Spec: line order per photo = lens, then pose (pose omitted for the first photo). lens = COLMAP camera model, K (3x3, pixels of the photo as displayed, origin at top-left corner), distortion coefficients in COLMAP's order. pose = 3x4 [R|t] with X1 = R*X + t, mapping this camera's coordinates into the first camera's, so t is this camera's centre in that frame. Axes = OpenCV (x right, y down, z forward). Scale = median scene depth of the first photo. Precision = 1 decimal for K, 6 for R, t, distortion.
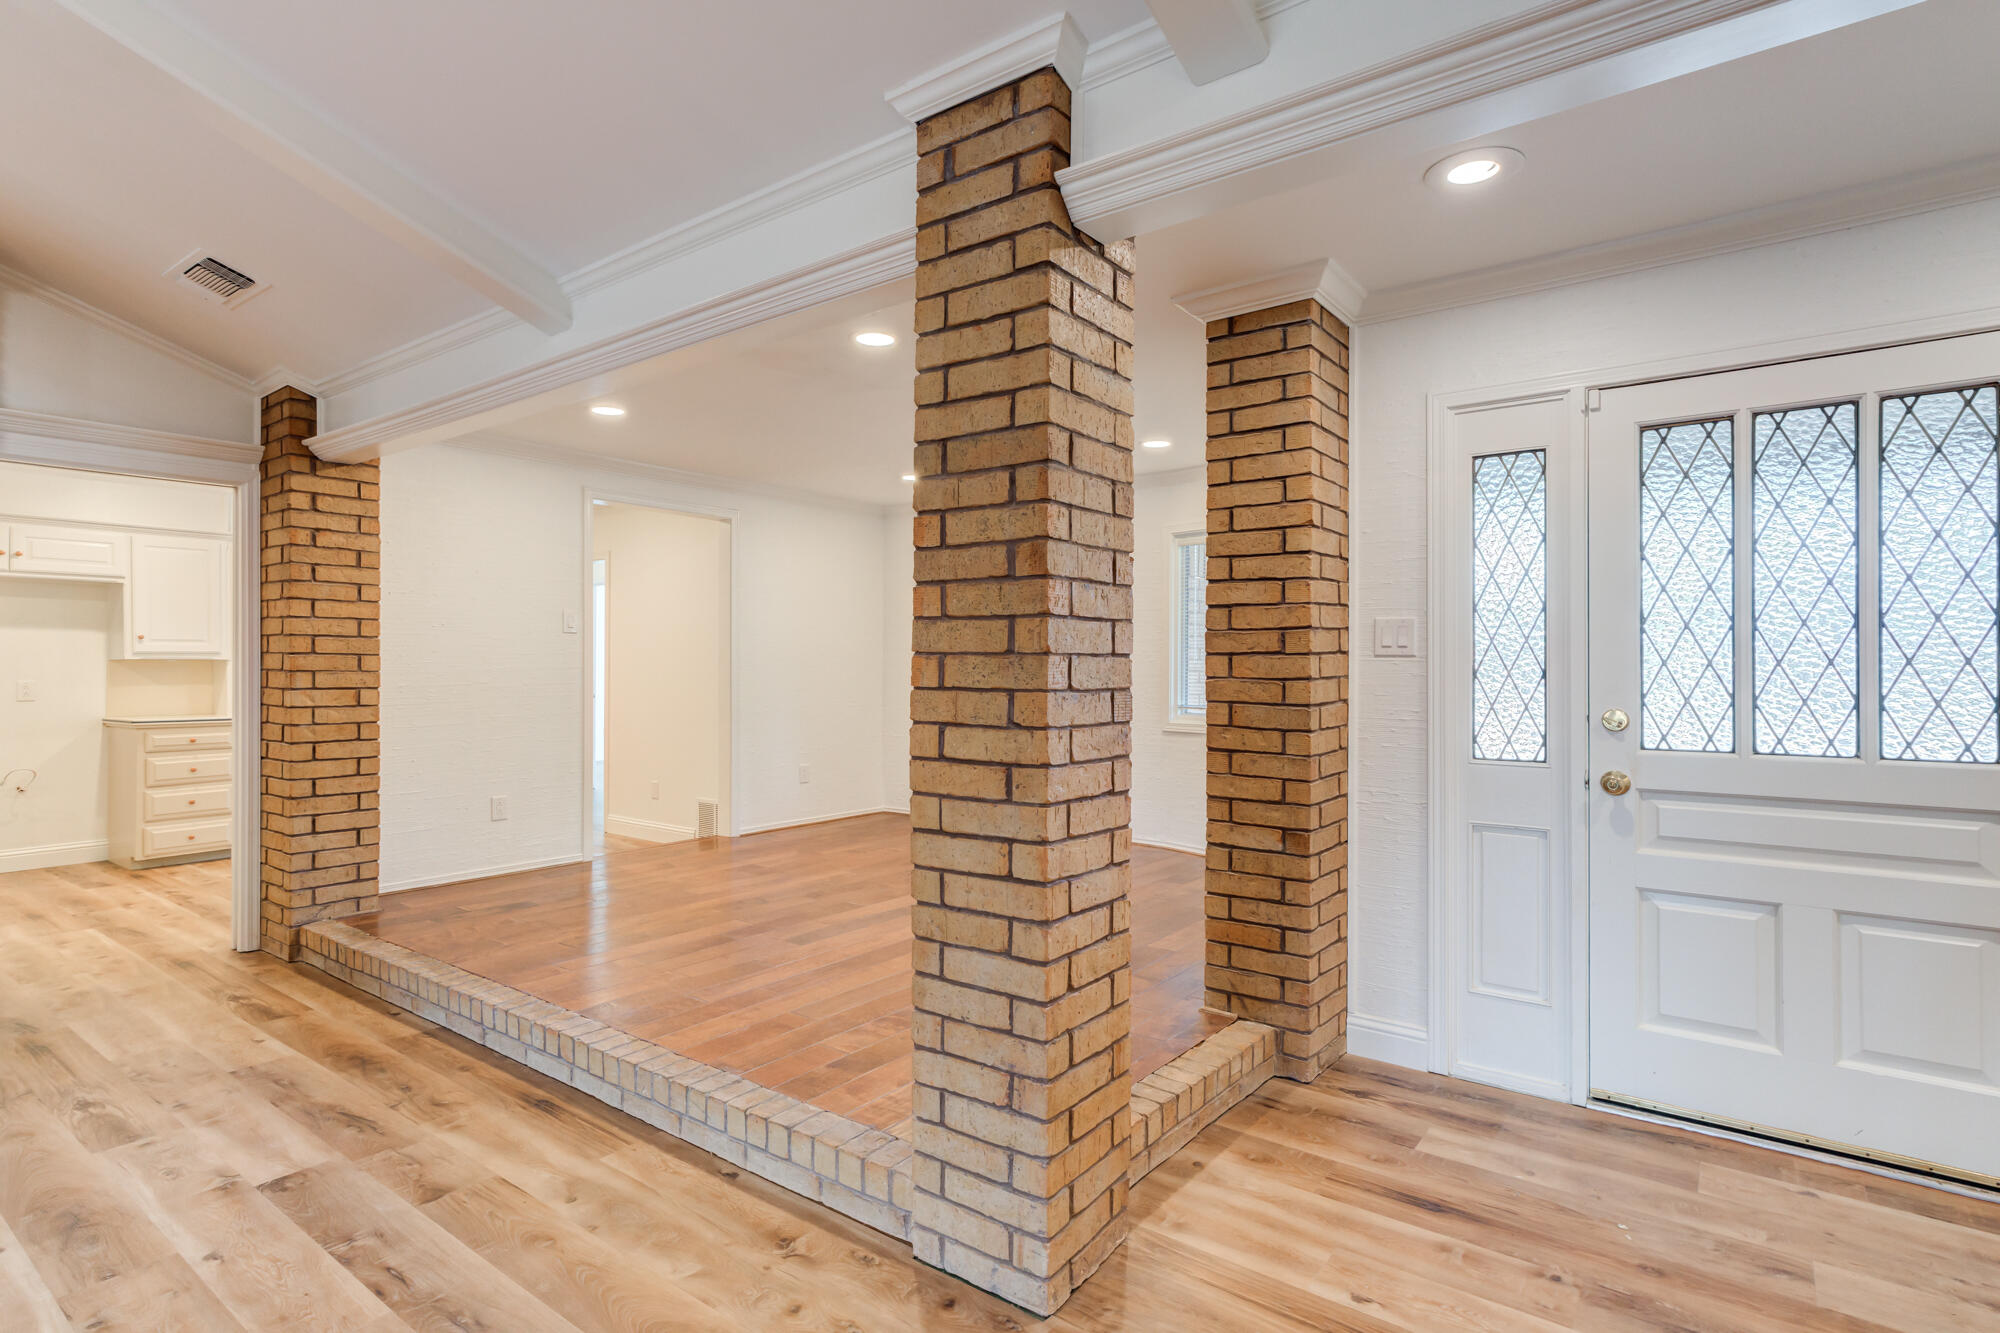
lens RADIAL K [[958.0, 0, 1005.0], [0, 958.0, 658.7], [0, 0, 1]] dist [-0.007911, 0.009673]
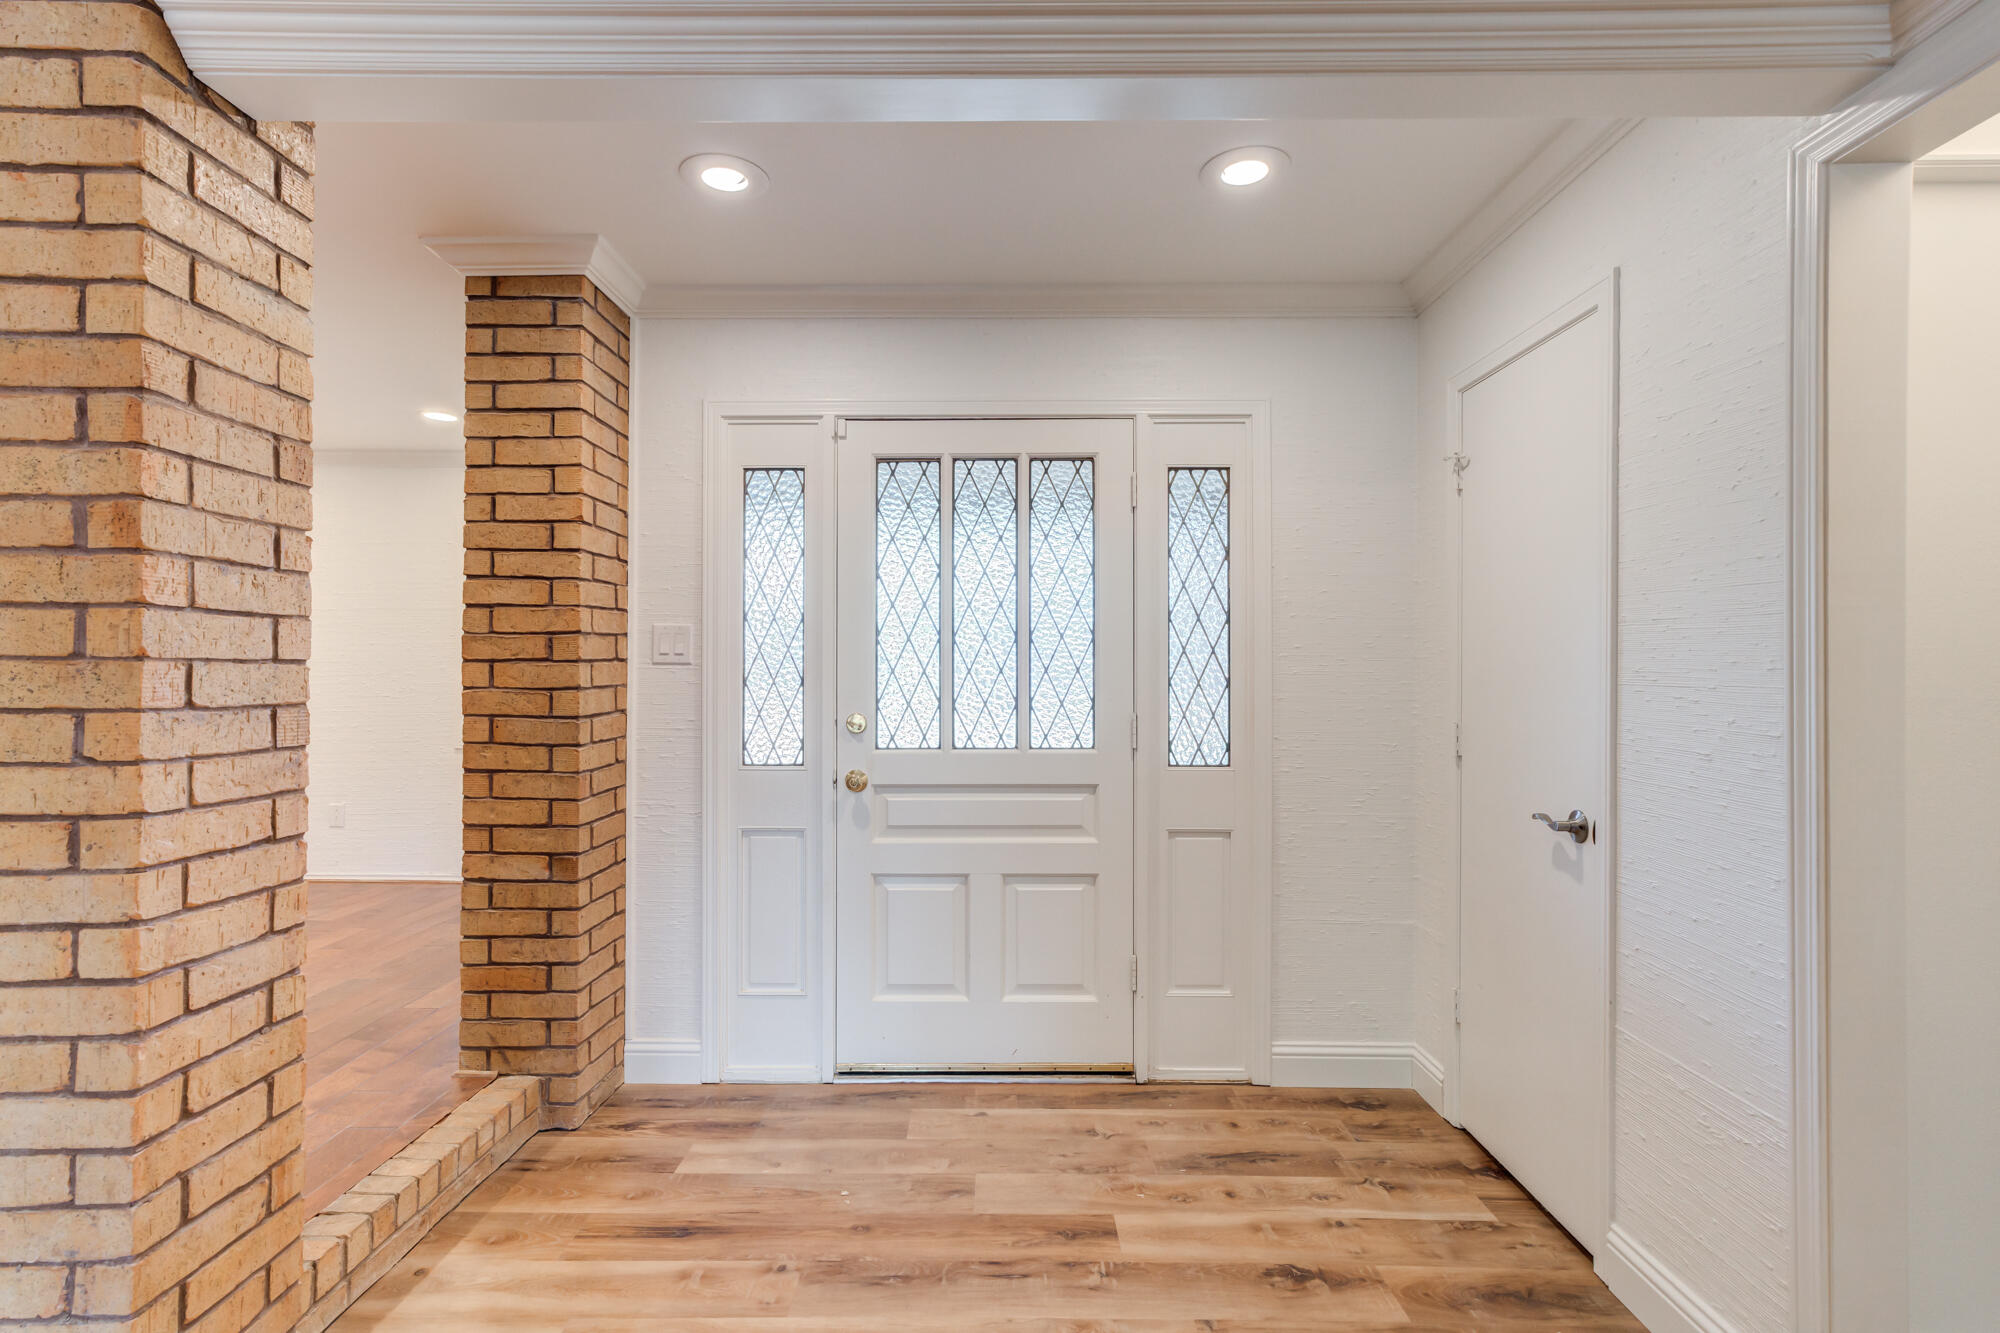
lens RADIAL K [[958.0, 0, 1004.9], [0, 958.0, 666.5], [0, 0, 1]] dist [-0.007911, 0.009673]
pose [[0.788771, 0.003192, 0.614679, 0.105722], [-0.003291, 0.999994, -0.000970, -0.000516], [-0.614678, -0.001258, 0.788777, 0.033531]]
